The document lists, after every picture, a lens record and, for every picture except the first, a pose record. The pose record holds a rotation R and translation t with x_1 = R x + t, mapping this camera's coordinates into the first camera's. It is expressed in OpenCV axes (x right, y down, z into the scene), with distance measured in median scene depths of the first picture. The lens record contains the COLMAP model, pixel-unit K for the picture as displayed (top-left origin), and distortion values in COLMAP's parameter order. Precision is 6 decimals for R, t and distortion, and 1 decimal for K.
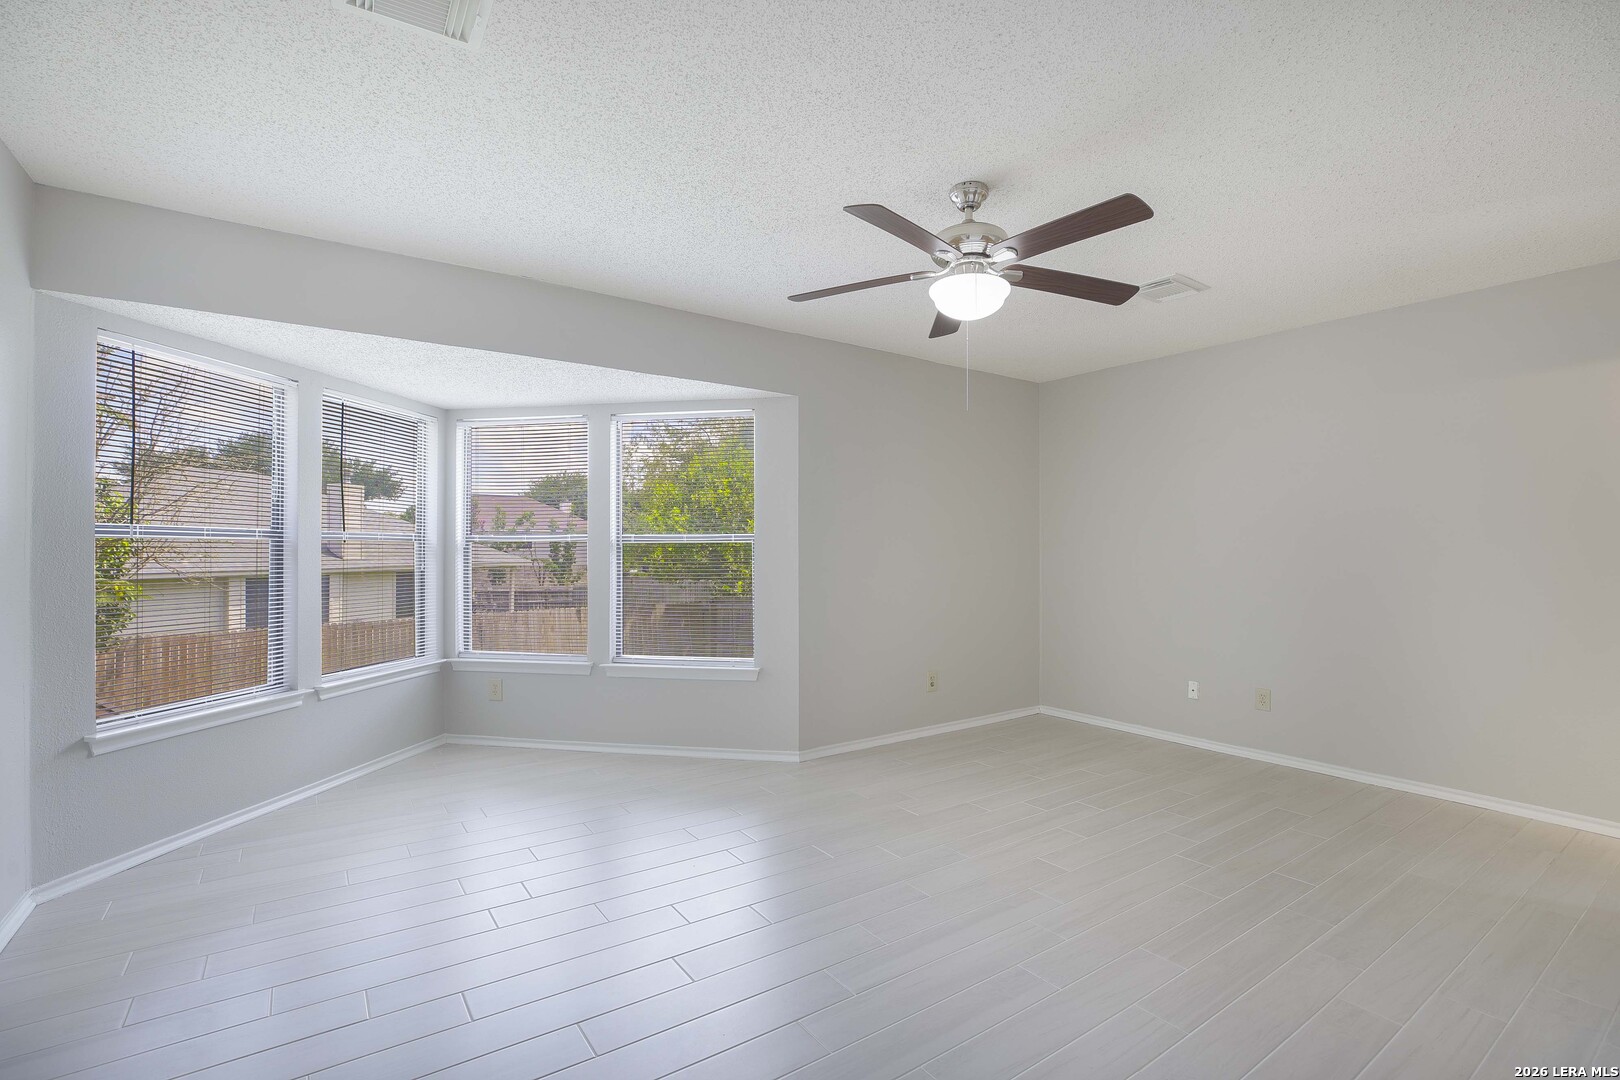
lens RADIAL K [[742.6, 0, 810.2], [0, 742.6, 536.4], [0, 0, 1]] dist [-0.040818, 0.008558]
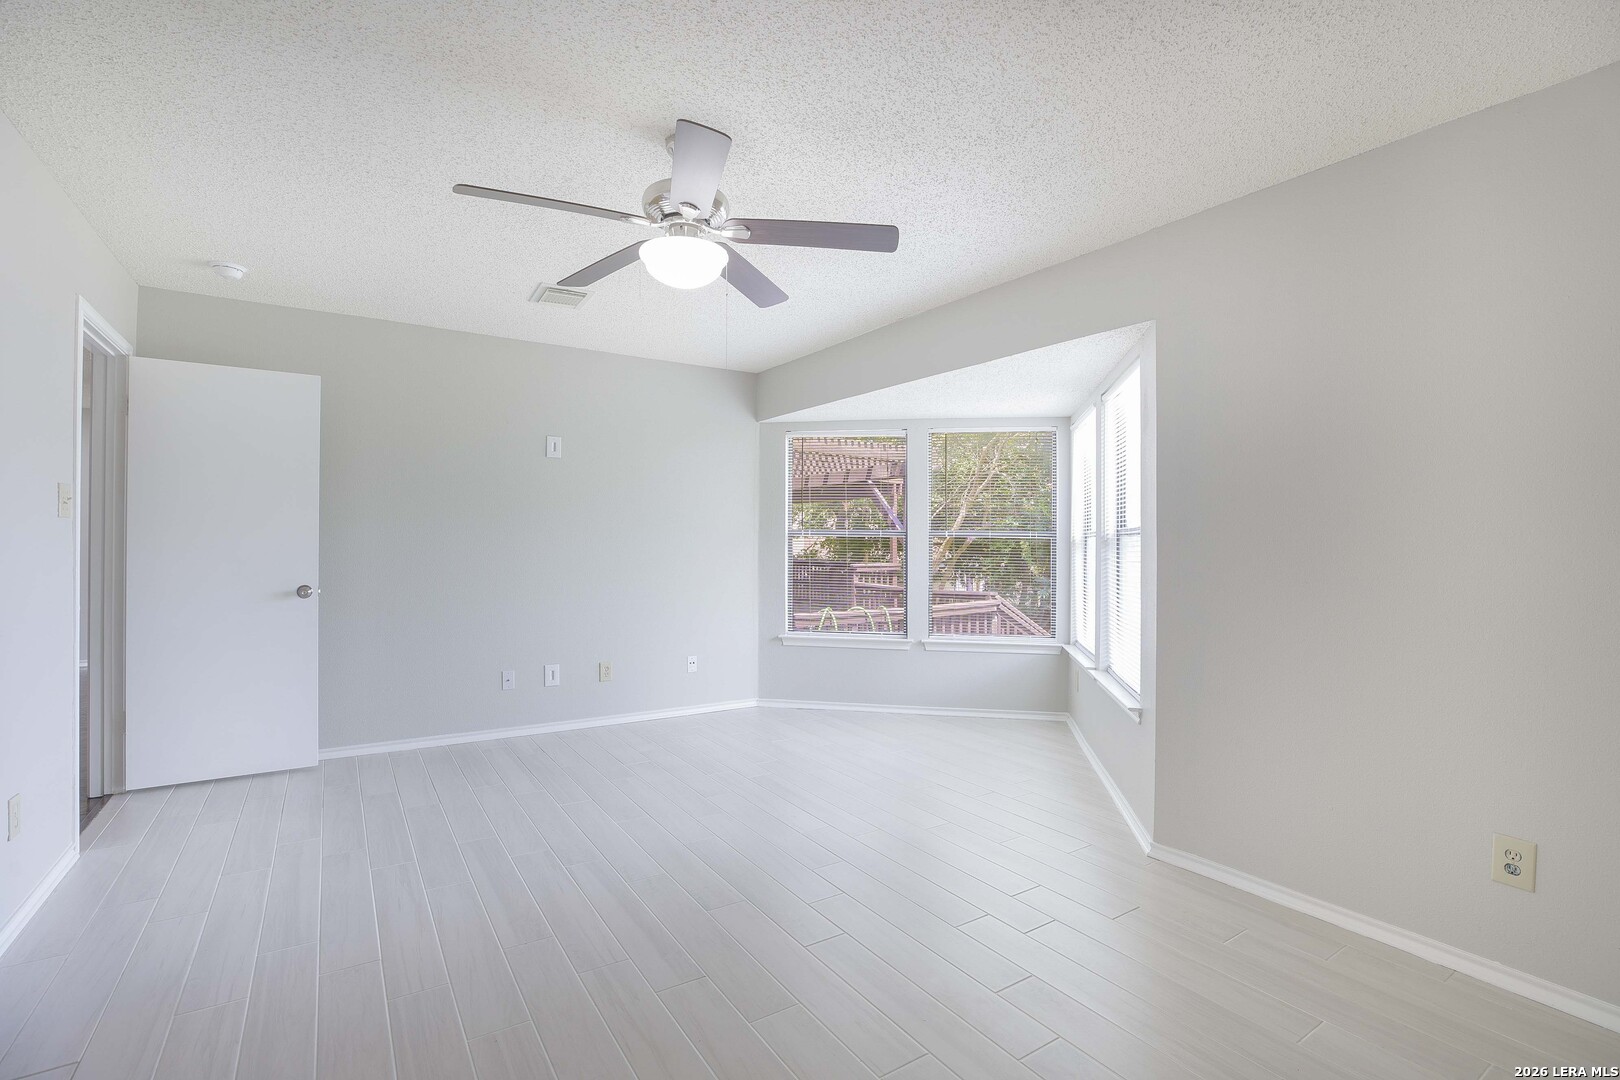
lens RADIAL K [[742.6, 0, 810.2], [0, 742.6, 536.4], [0, 0, 1]] dist [-0.040818, 0.008558]
pose [[-0.026685, -0.006673, -0.999622, 0.795676], [0.009361, 0.999932, -0.006925, 0.012046], [0.999600, -0.009543, -0.026621, 0.832266]]
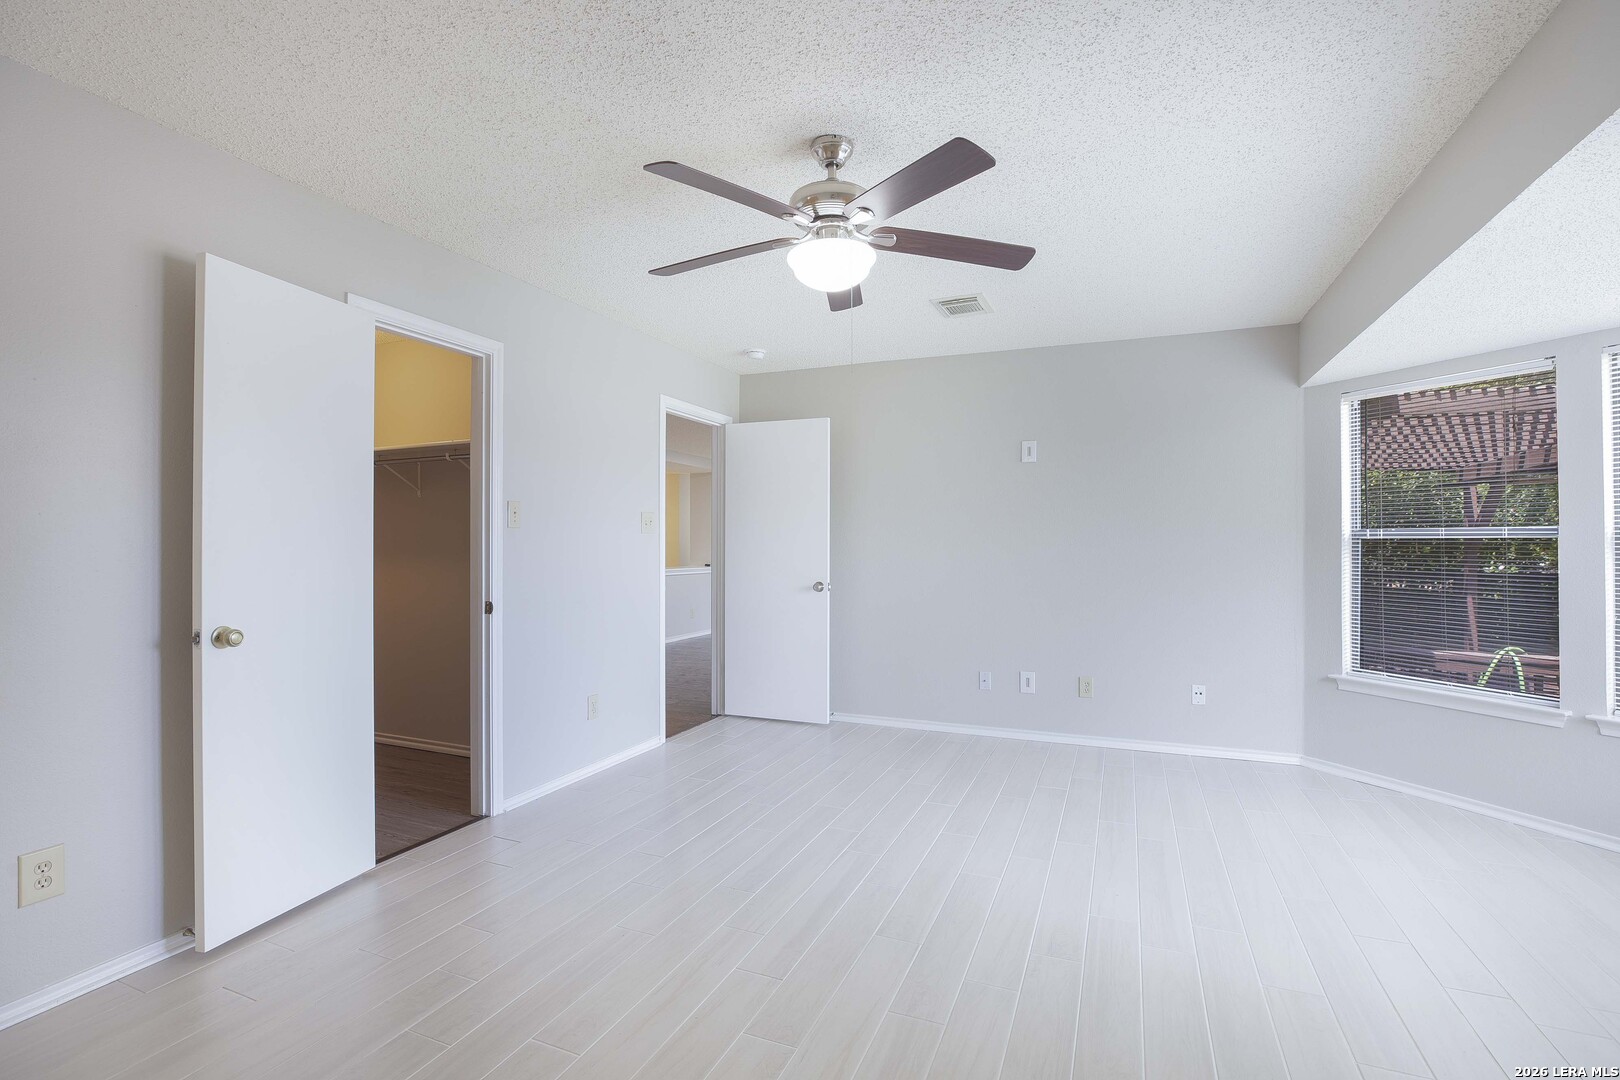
lens RADIAL K [[733.9, 0, 816.1], [0, 733.9, 547.7], [0, 0, 1]] dist [-0.021730, 0.000203]
pose [[-0.839407, -0.000973, -0.543503, 0.510845], [0.007259, 0.999889, -0.013002, 0.022086], [0.543455, -0.014860, -0.839306, 1.218301]]
